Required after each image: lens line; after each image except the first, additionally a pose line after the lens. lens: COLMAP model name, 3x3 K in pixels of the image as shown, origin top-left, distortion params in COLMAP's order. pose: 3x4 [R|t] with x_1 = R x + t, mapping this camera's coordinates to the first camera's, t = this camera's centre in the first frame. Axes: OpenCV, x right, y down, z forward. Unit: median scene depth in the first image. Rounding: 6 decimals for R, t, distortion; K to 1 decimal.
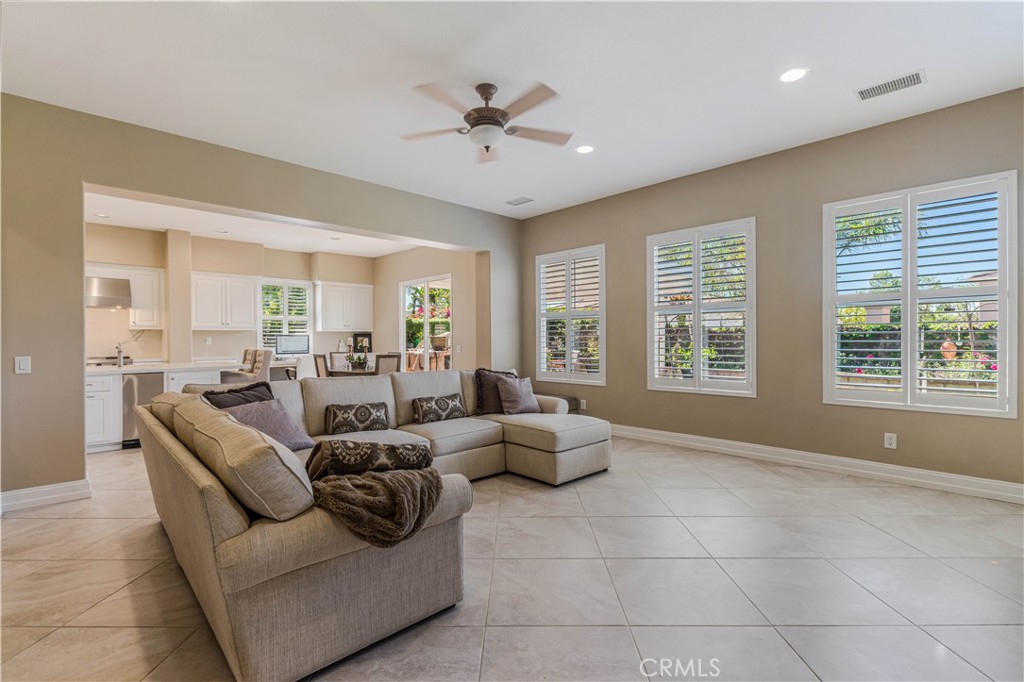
lens RADIAL K [[466.1, 0, 512.0], [0, 466.1, 341.0], [0, 0, 1]] dist [-0.016930, 0.000054]
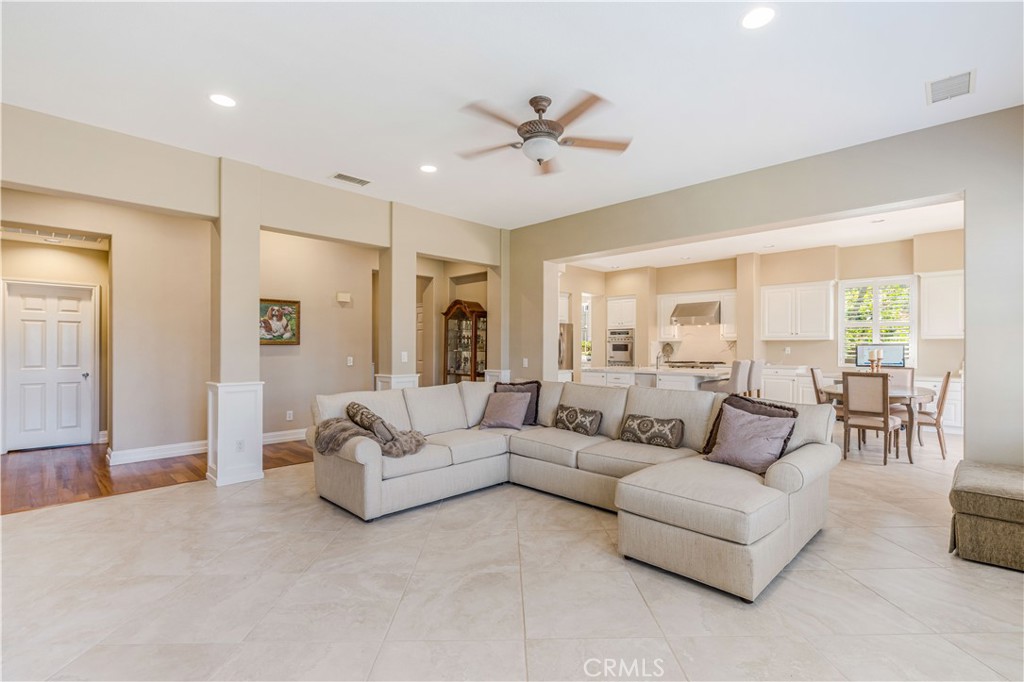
lens RADIAL K [[466.1, 0, 512.0], [0, 466.1, 341.0], [0, 0, 1]] dist [-0.016930, 0.000054]
pose [[0.024230, -0.011275, -0.999643, 0.840577], [-0.003254, 0.999930, -0.011357, -0.017239], [0.999701, 0.003528, 0.024191, 0.824006]]
